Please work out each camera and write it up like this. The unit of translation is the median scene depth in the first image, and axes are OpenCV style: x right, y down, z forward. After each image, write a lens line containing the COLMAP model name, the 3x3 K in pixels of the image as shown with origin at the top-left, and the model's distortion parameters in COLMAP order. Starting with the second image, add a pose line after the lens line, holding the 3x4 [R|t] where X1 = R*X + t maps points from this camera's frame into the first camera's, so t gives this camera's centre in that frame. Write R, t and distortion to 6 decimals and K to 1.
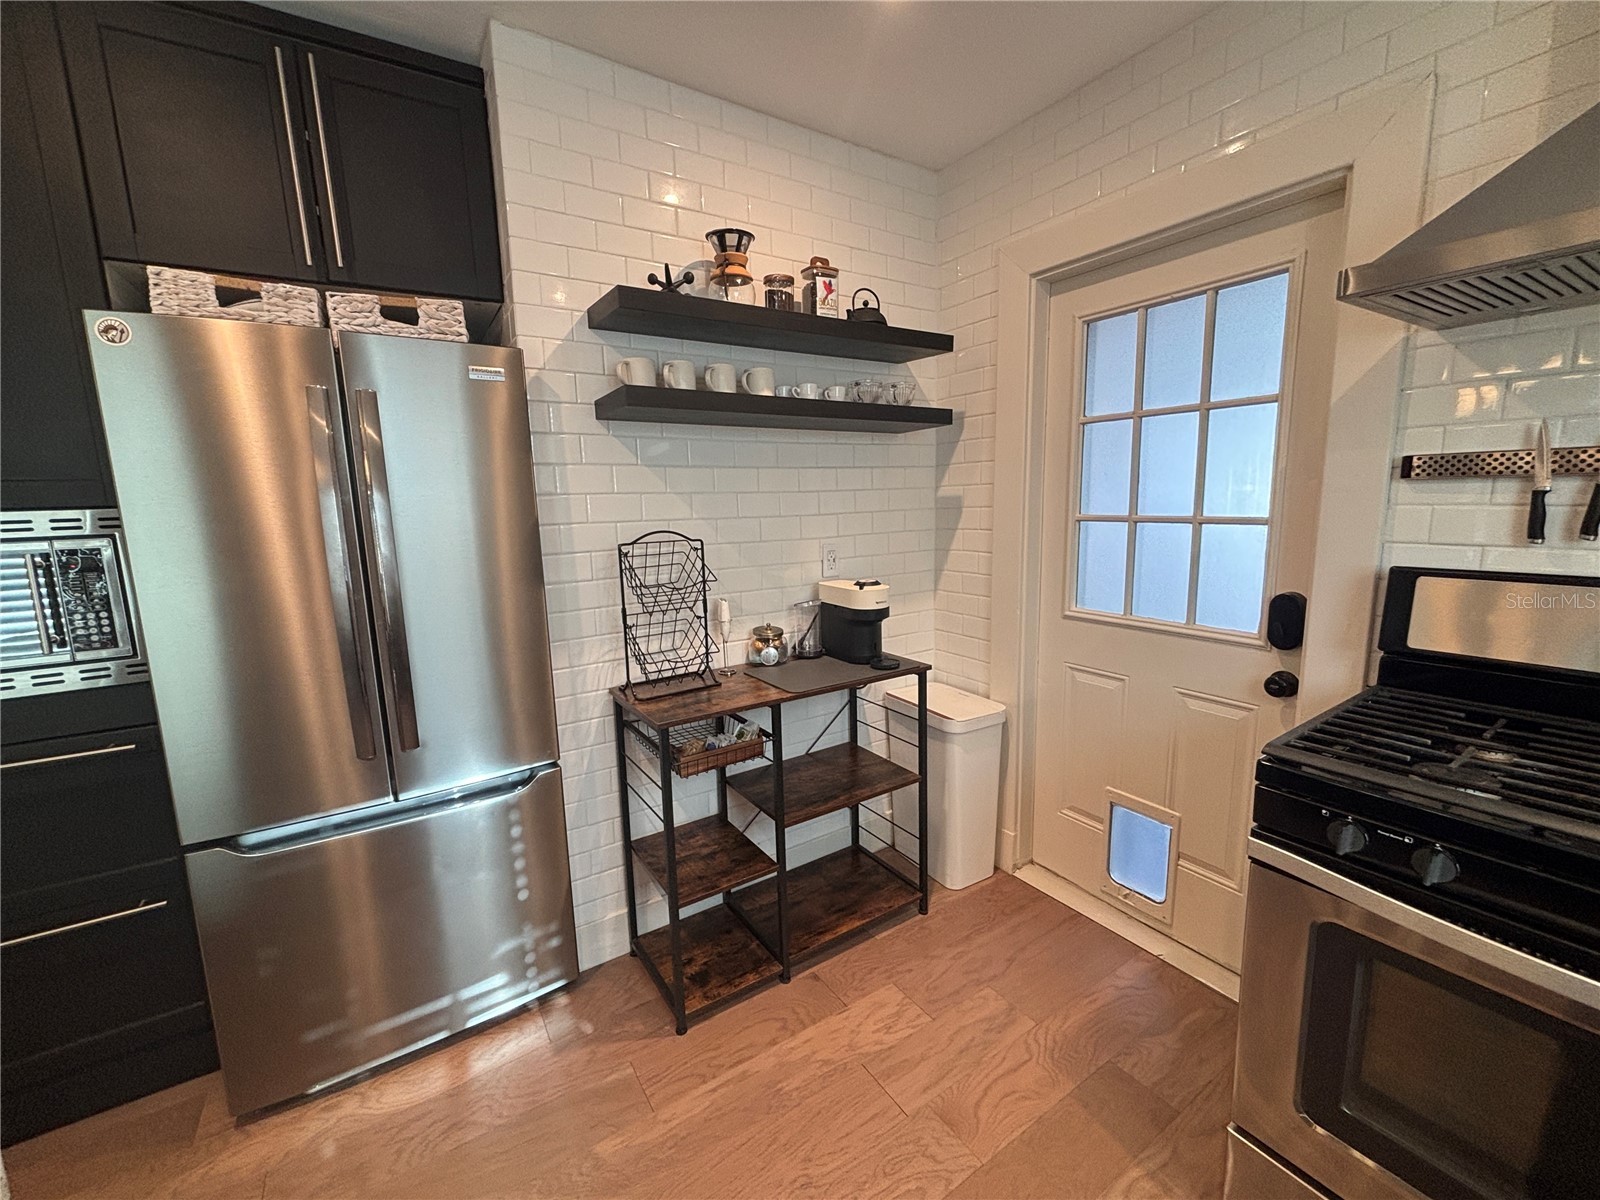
lens RADIAL K [[649.0, 0, 798.8], [0, 649.0, 597.9], [0, 0, 1]] dist [-0.003153, -0.001511]
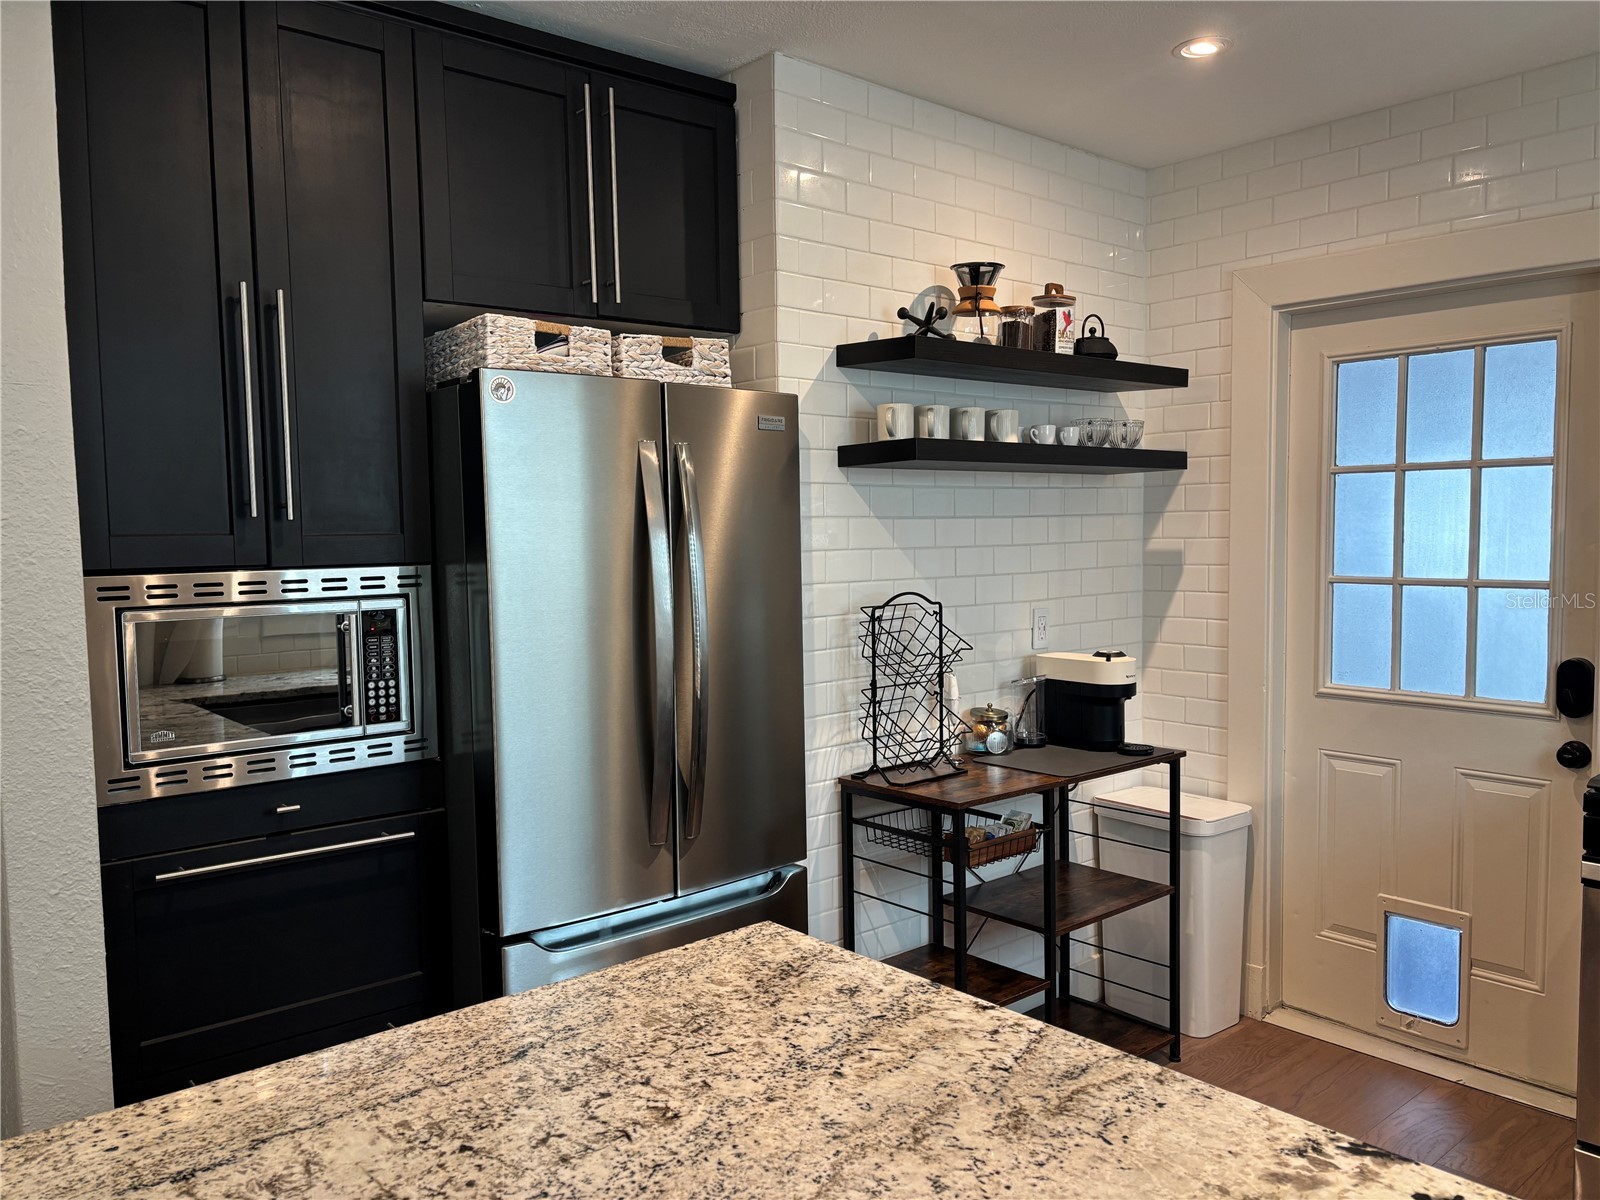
lens RADIAL K [[1215.0, 0, 797.0], [0, 1215.0, 607.5], [0, 0, 1]] dist [0.019573, 0.001237]
pose [[0.989688, 0.002342, 0.143221, -0.550009], [0.010399, 0.996053, -0.088147, 0.054824], [-0.142862, 0.088728, 0.985757, -0.541441]]
